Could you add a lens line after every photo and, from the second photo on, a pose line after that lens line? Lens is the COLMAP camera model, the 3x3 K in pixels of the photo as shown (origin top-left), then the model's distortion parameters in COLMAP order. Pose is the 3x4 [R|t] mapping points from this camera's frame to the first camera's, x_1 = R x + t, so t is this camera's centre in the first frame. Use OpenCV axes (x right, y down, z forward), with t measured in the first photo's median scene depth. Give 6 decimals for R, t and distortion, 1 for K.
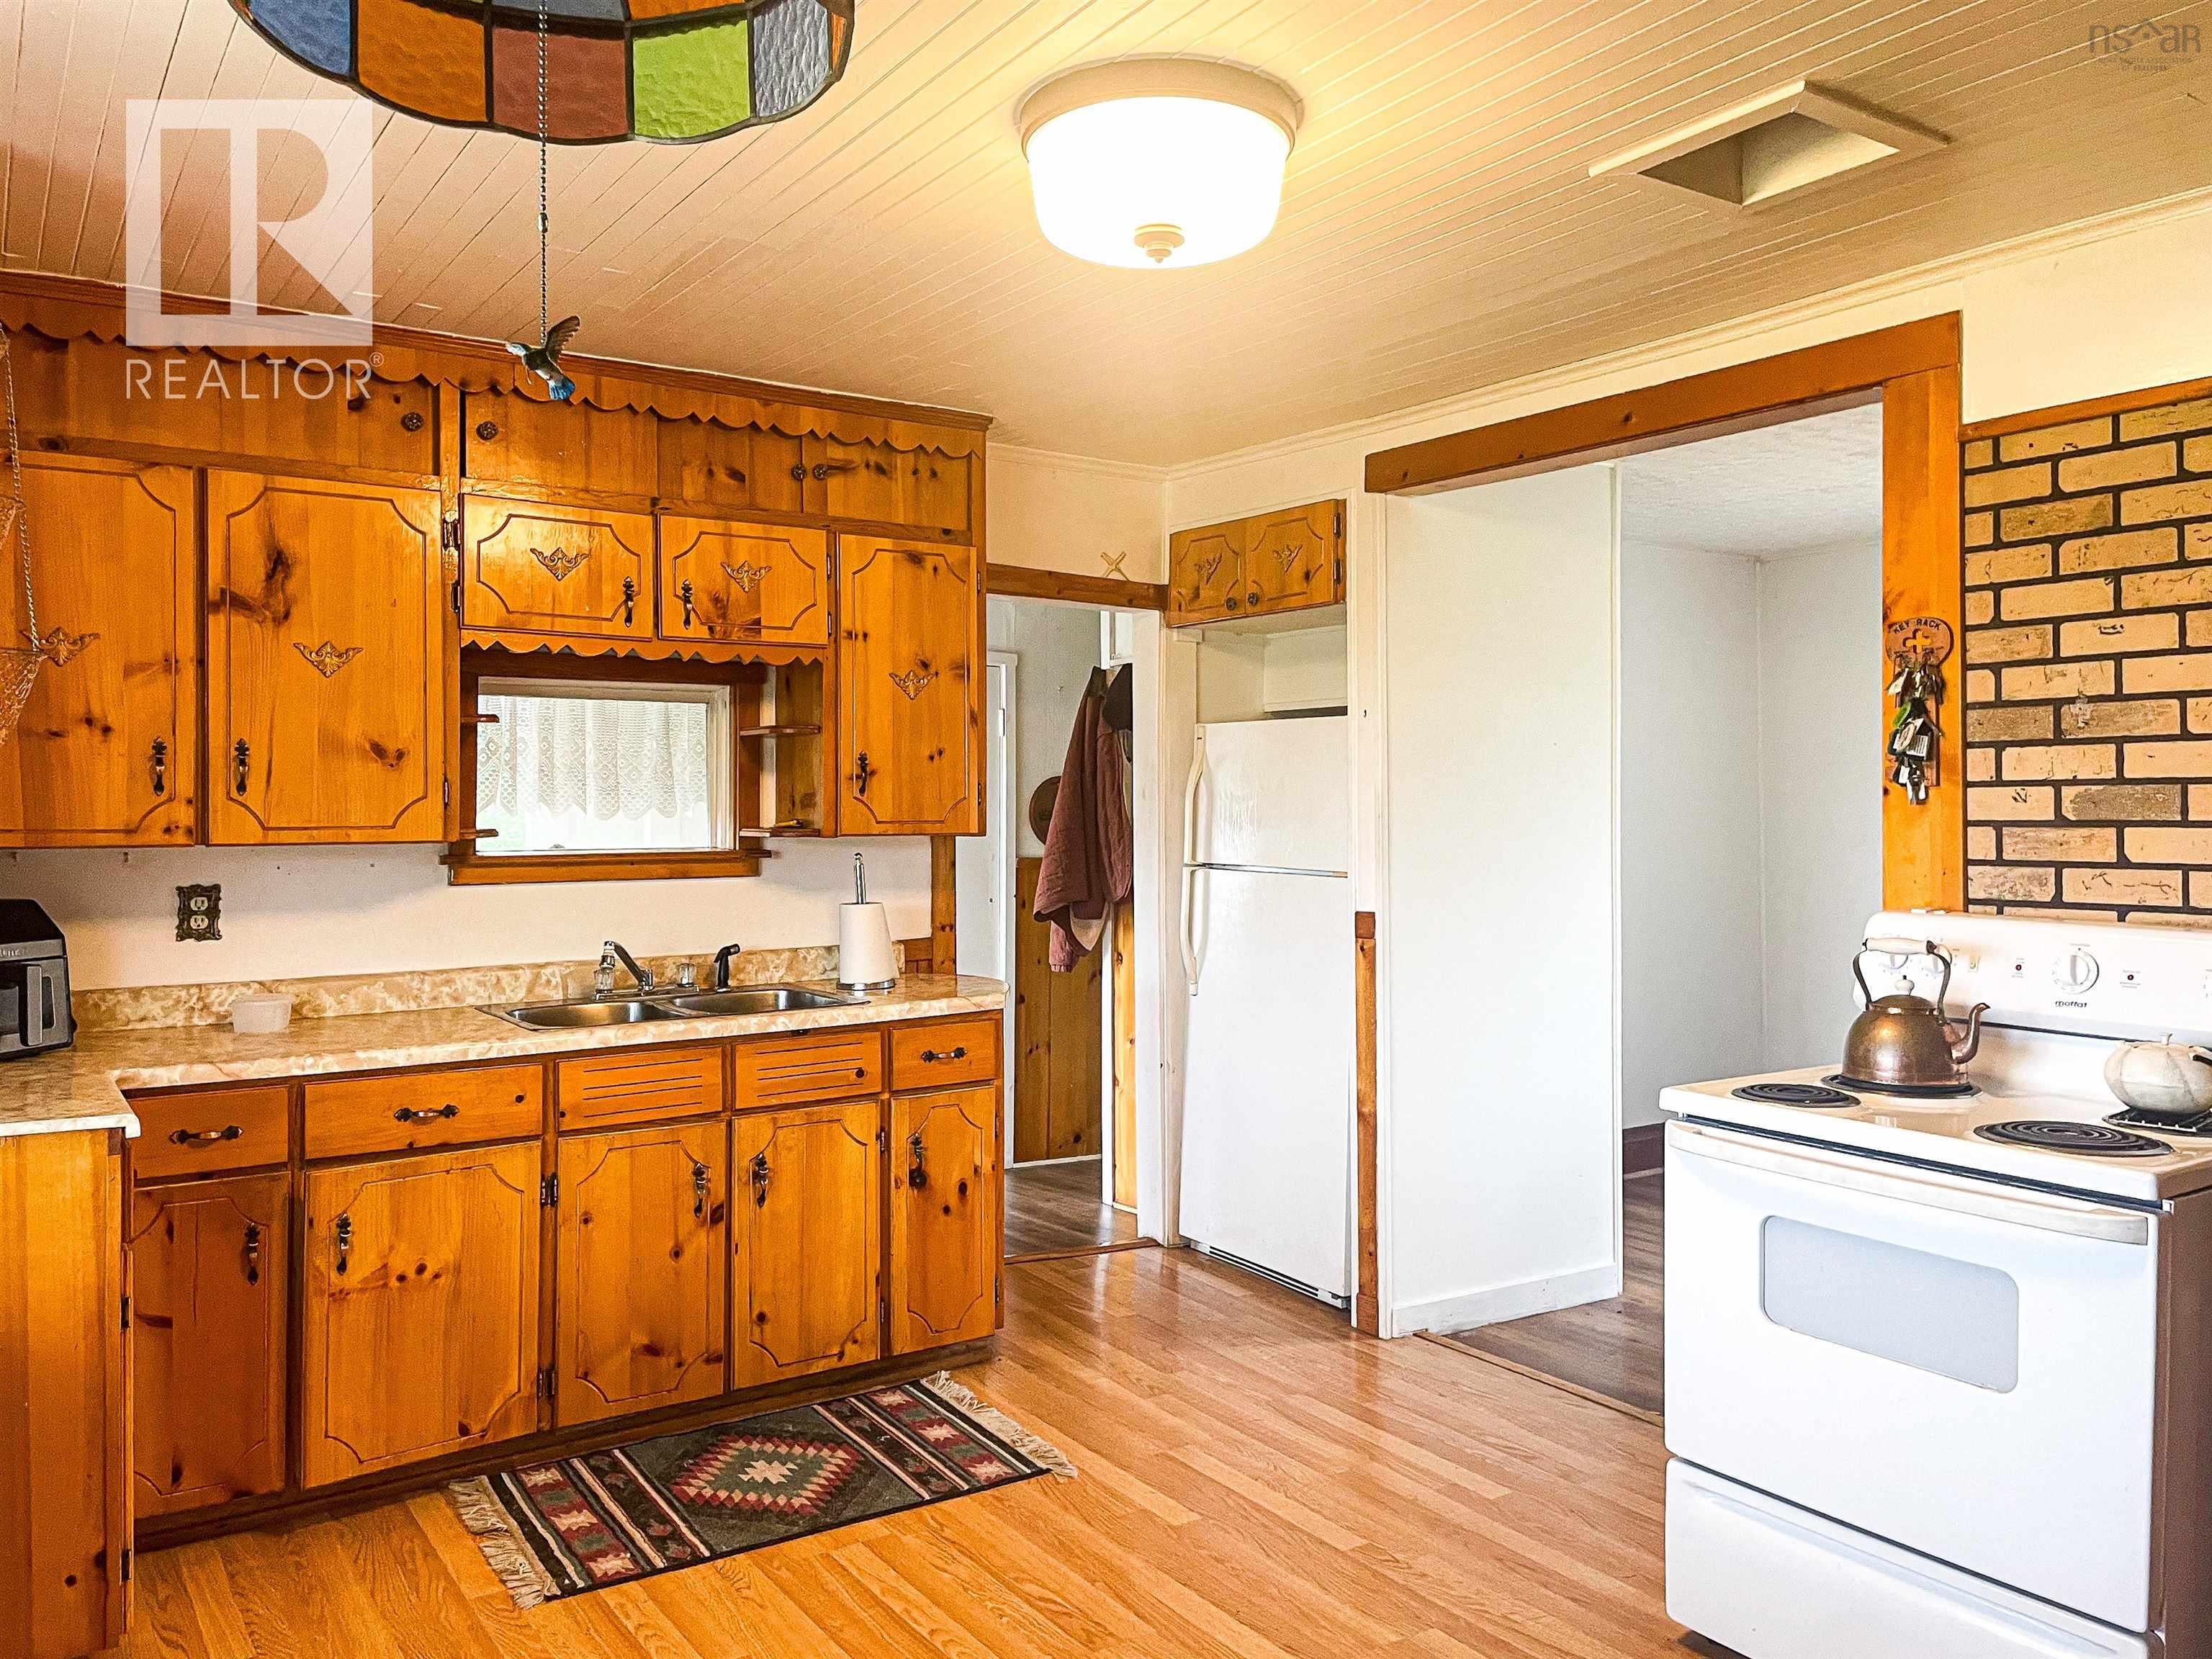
lens RADIAL K [[1669.6, 0, 1108.3], [0, 1669.6, 797.4], [0, 0, 1]] dist [0.099782, -0.126623]
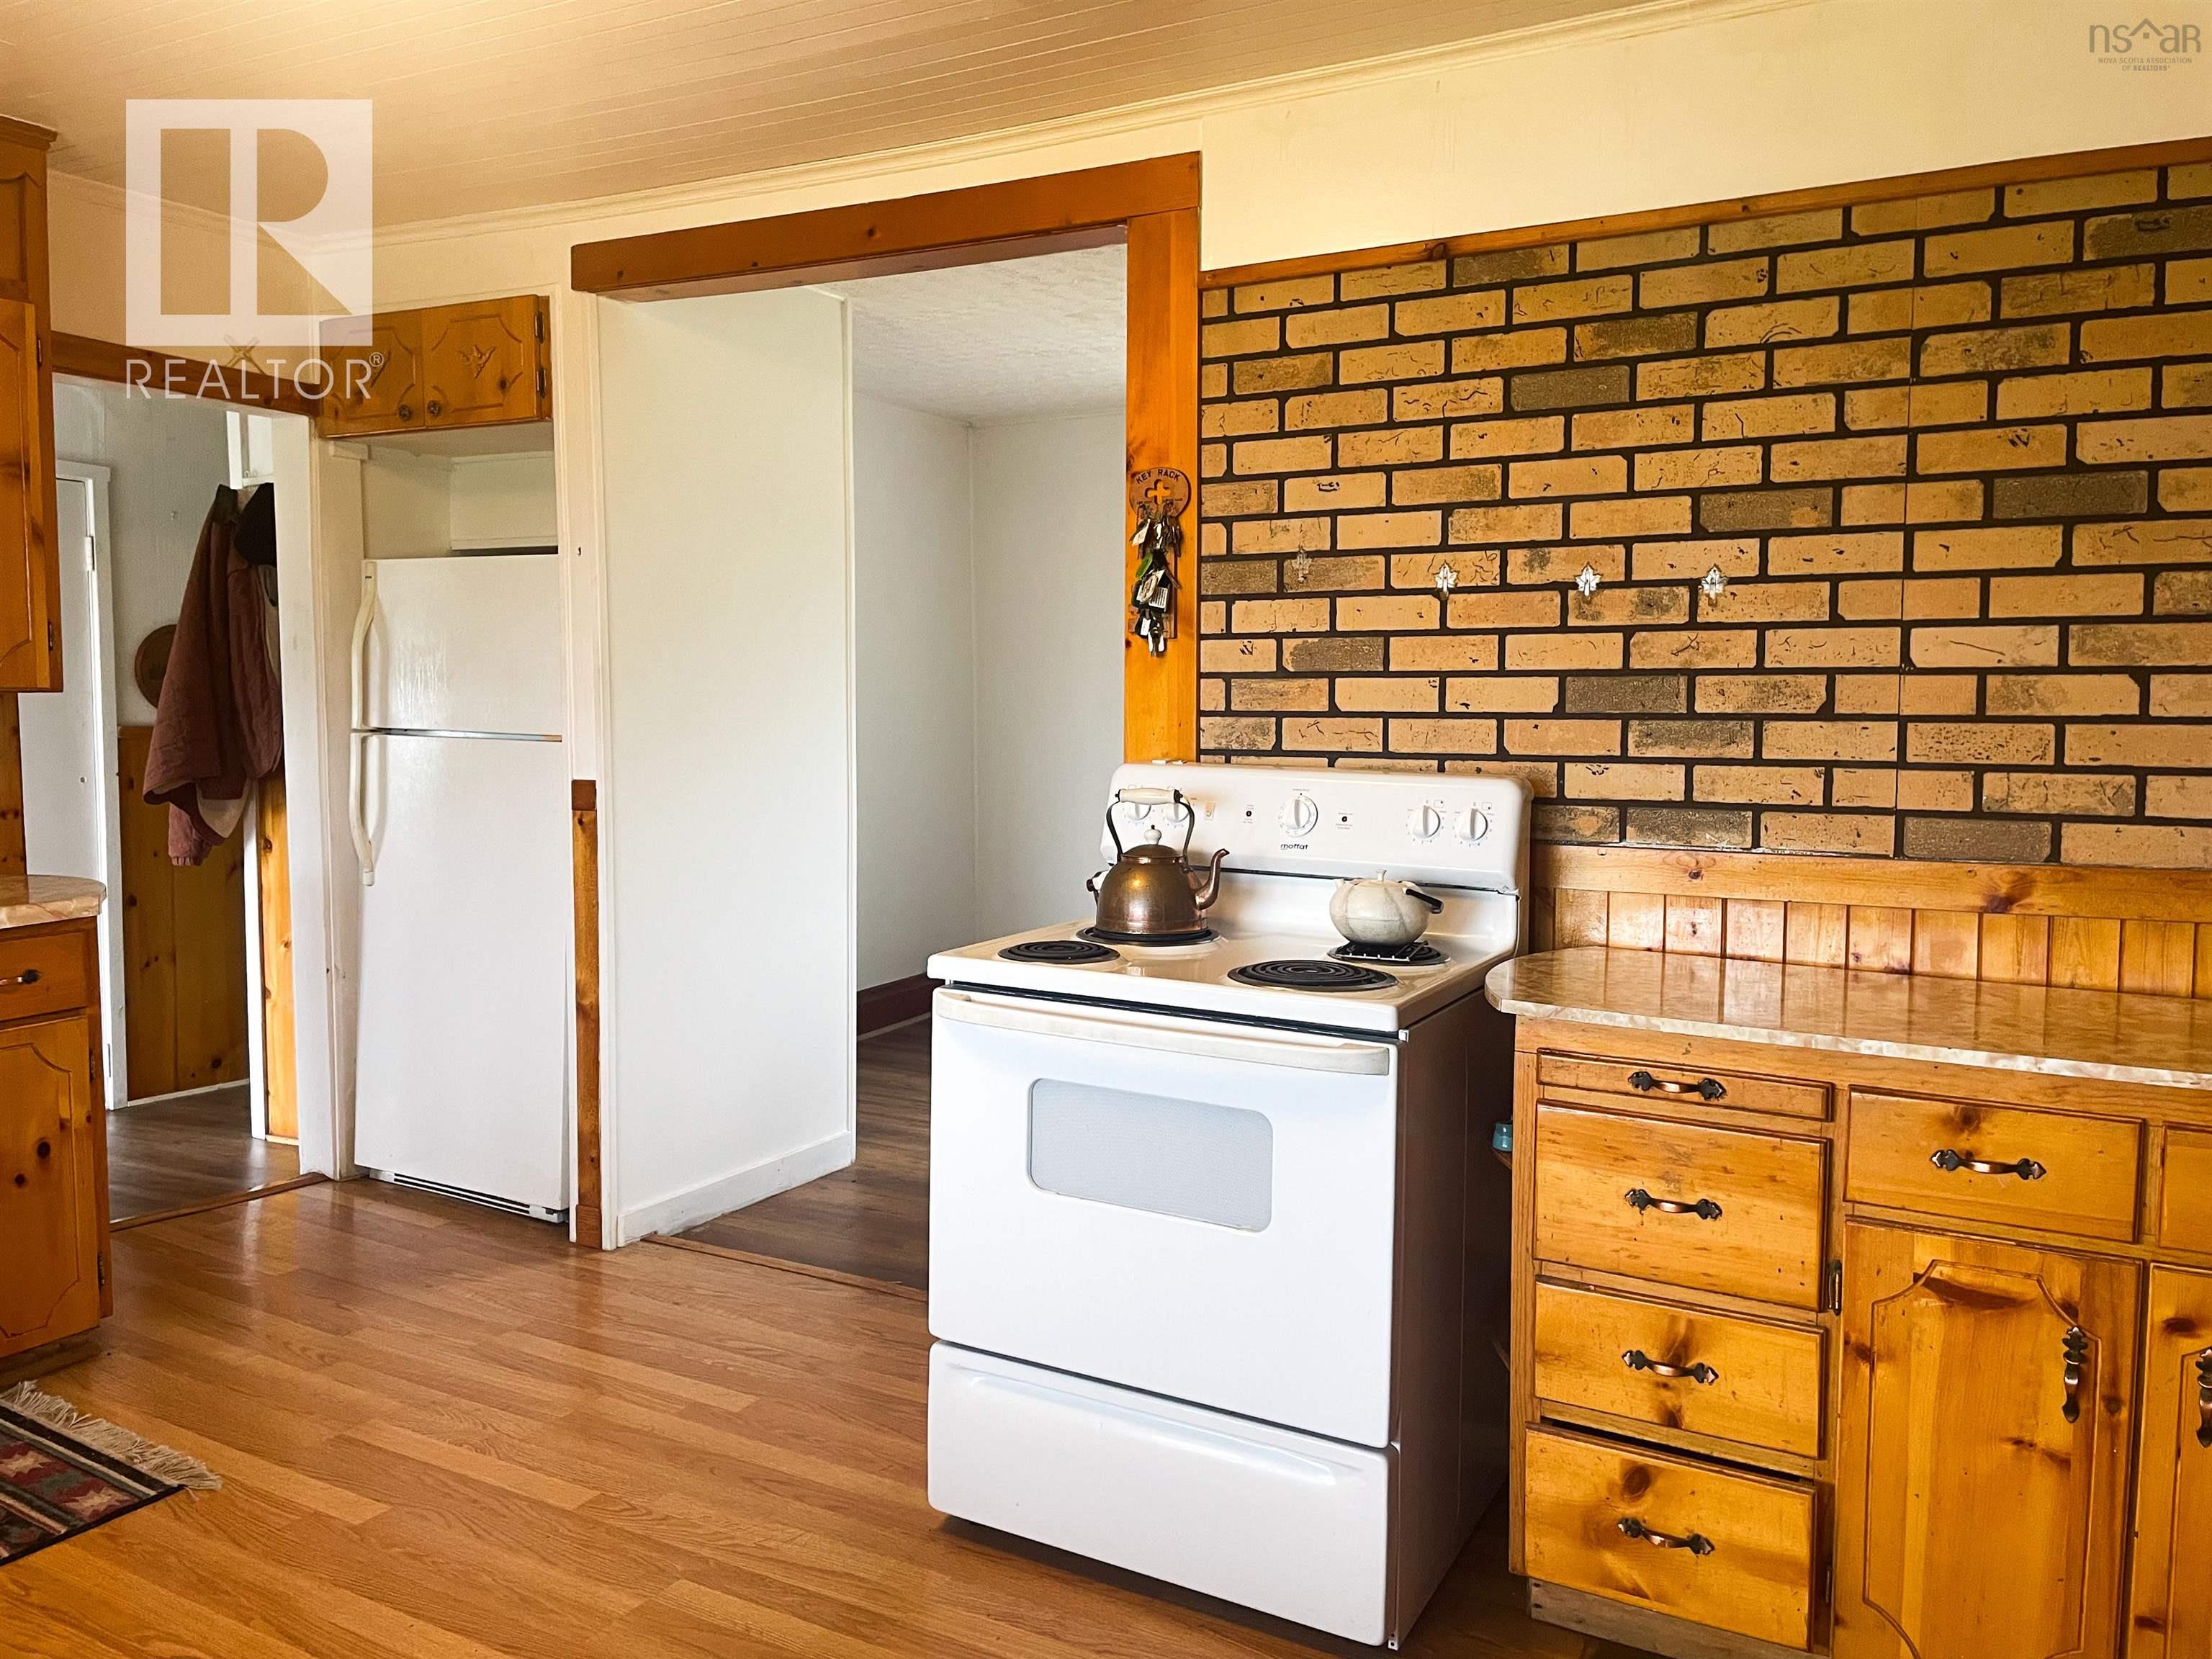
lens RADIAL K [[1669.6, 0, 1108.3], [0, 1669.6, 797.4], [0, 0, 1]] dist [0.099782, -0.126623]
pose [[0.893567, -0.026894, 0.448123, 0.004225], [-0.006570, 0.997314, 0.072953, 0.013961], [-0.448881, -0.068132, 0.890990, 0.112917]]
